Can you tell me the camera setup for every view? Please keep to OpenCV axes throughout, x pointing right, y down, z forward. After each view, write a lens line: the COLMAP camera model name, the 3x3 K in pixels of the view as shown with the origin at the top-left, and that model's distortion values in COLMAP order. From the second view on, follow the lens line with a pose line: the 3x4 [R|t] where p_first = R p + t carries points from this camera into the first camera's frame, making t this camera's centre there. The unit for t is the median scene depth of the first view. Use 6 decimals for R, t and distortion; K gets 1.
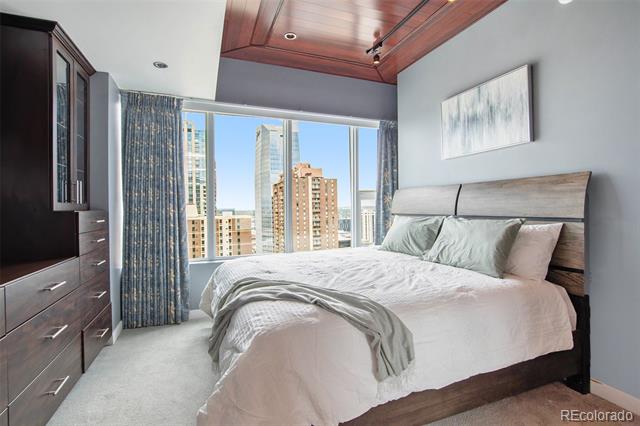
lens RADIAL K [[299.8, 0, 324.6], [0, 299.8, 206.8], [0, 0, 1]] dist [-0.026166, 0.000495]
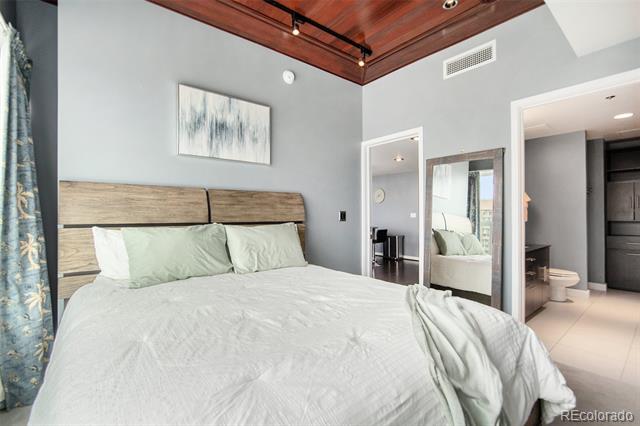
lens RADIAL K [[291.6, 0, 320.0], [0, 291.6, 213.0], [0, 0, 1]] dist [-0.027895, 0.001245]
pose [[-0.277762, 0.010472, 0.960593, -0.545987], [0.000219, 0.999941, -0.010837, 0.008677], [-0.960650, -0.002800, -0.277748, 0.999493]]
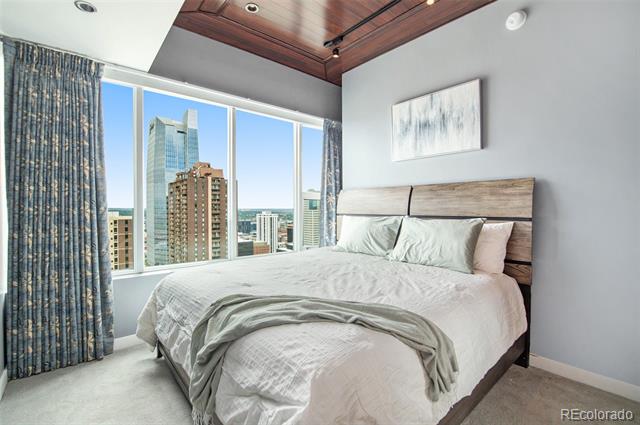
lens RADIAL K [[291.6, 0, 320.0], [0, 291.6, 212.5], [0, 0, 1]] dist [-0.027895, 0.001245]
pose [[0.950434, -0.001190, 0.310924, -0.185932], [-0.003495, 0.999889, 0.014511, 0.004348], [-0.310906, -0.014878, 0.950324, 0.136455]]
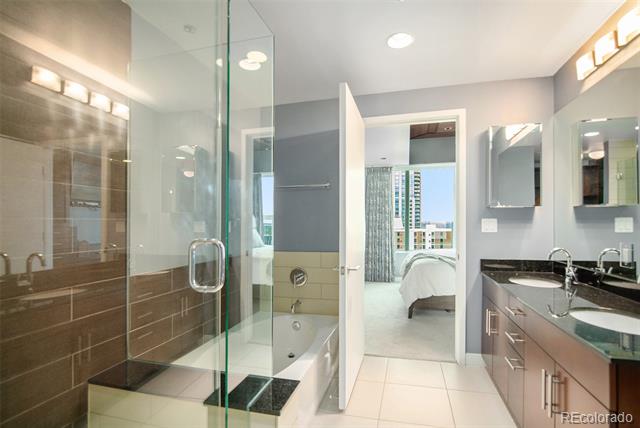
lens RADIAL K [[287.8, 0, 321.1], [0, 287.8, 221.0], [0, 0, 1]] dist [-0.029538, -0.000006]
pose [[0.779062, 0.002764, -0.626940, 0.344028], [-0.002753, 0.999996, 0.000988, -0.011763], [0.626940, 0.000956, 0.779067, -0.771815]]
